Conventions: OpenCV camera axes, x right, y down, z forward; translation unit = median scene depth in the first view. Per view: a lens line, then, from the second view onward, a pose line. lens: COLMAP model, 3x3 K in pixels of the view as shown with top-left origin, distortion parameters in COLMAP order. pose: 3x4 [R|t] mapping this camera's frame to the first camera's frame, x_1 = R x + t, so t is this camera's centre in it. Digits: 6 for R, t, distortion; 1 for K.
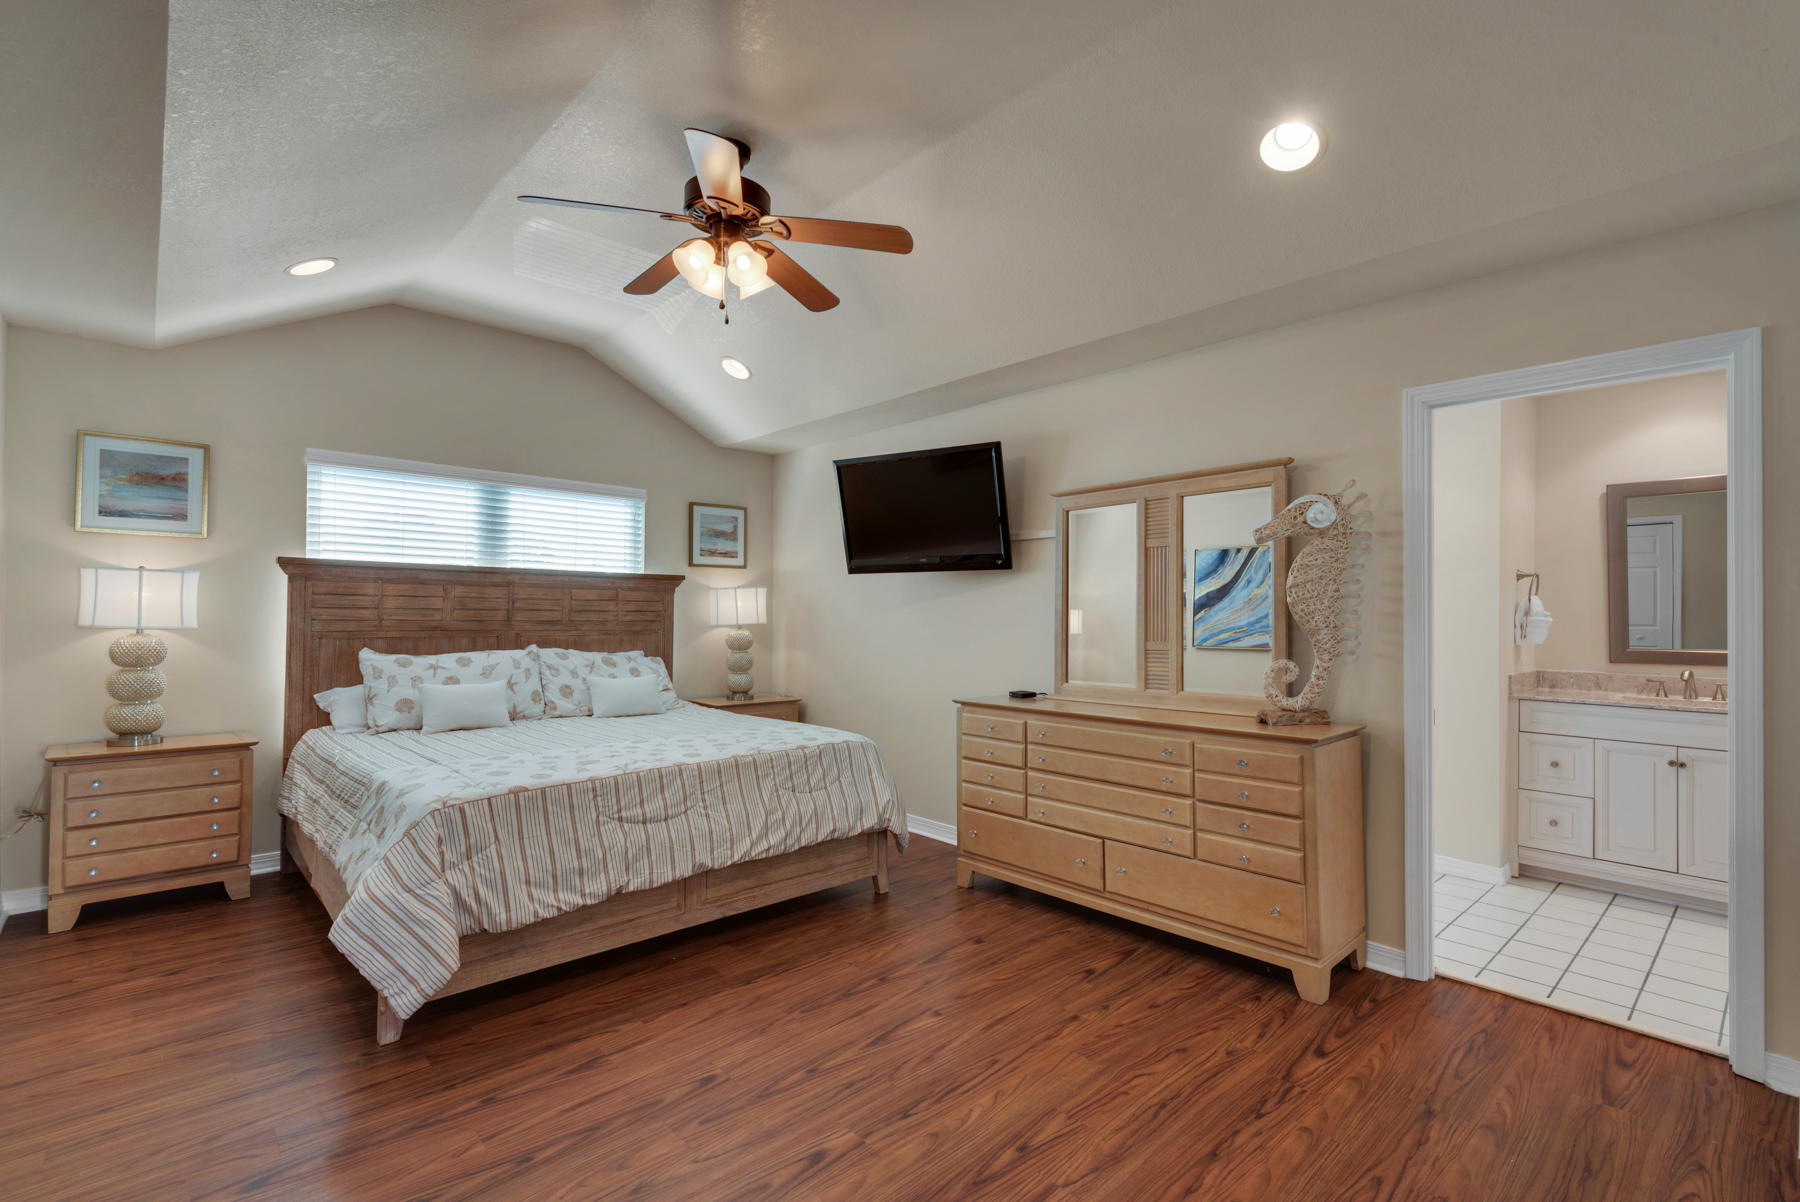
lens RADIAL K [[808.3, 0, 900.1], [0, 808.3, 596.9], [0, 0, 1]] dist [0.032387, -0.022364]
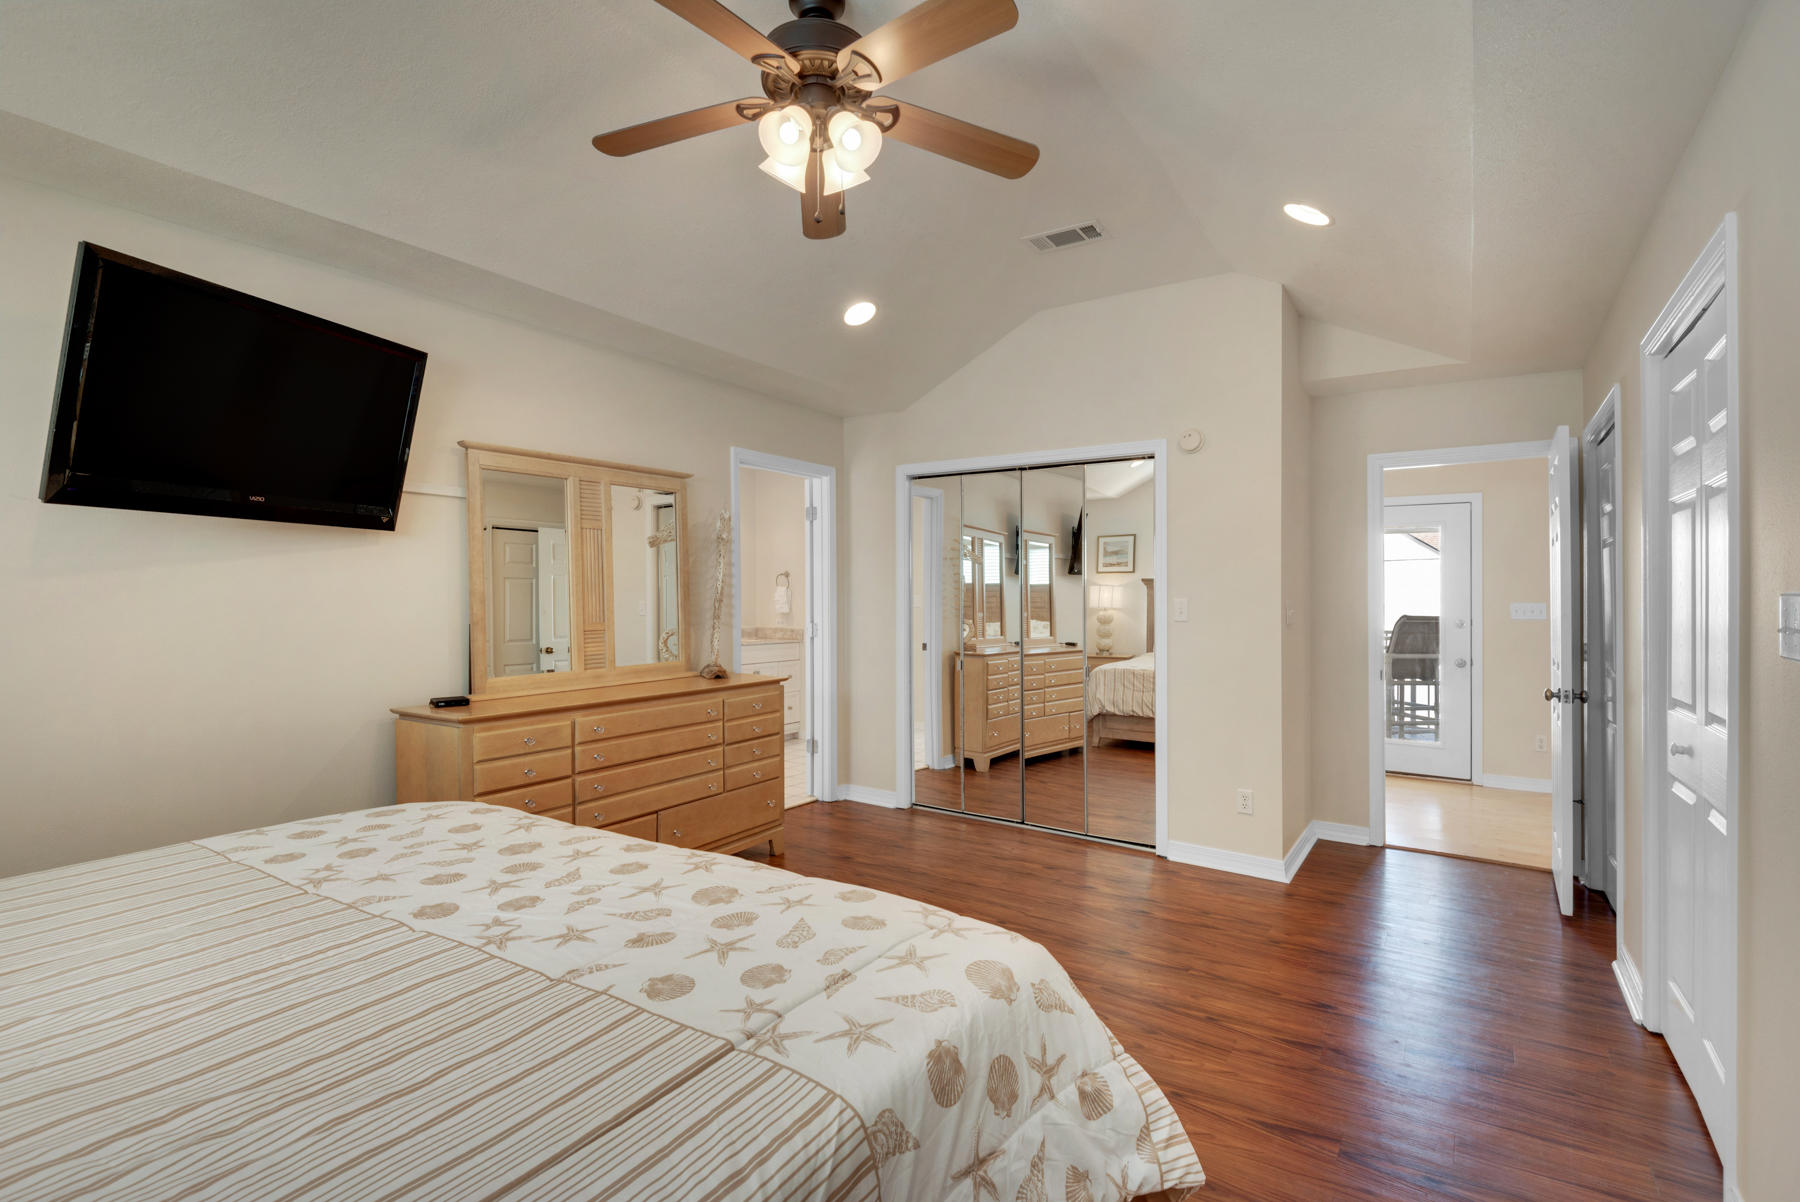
lens RADIAL K [[824.6, 0, 900.0], [0, 824.6, 601.0], [0, 0, 1]] dist [0.023385, -0.021569]
pose [[-0.211607, -0.017694, 0.977195, -0.764845], [-0.038819, 0.999199, 0.009687, 0.002979], [-0.976584, -0.035884, -0.212125, 0.828141]]
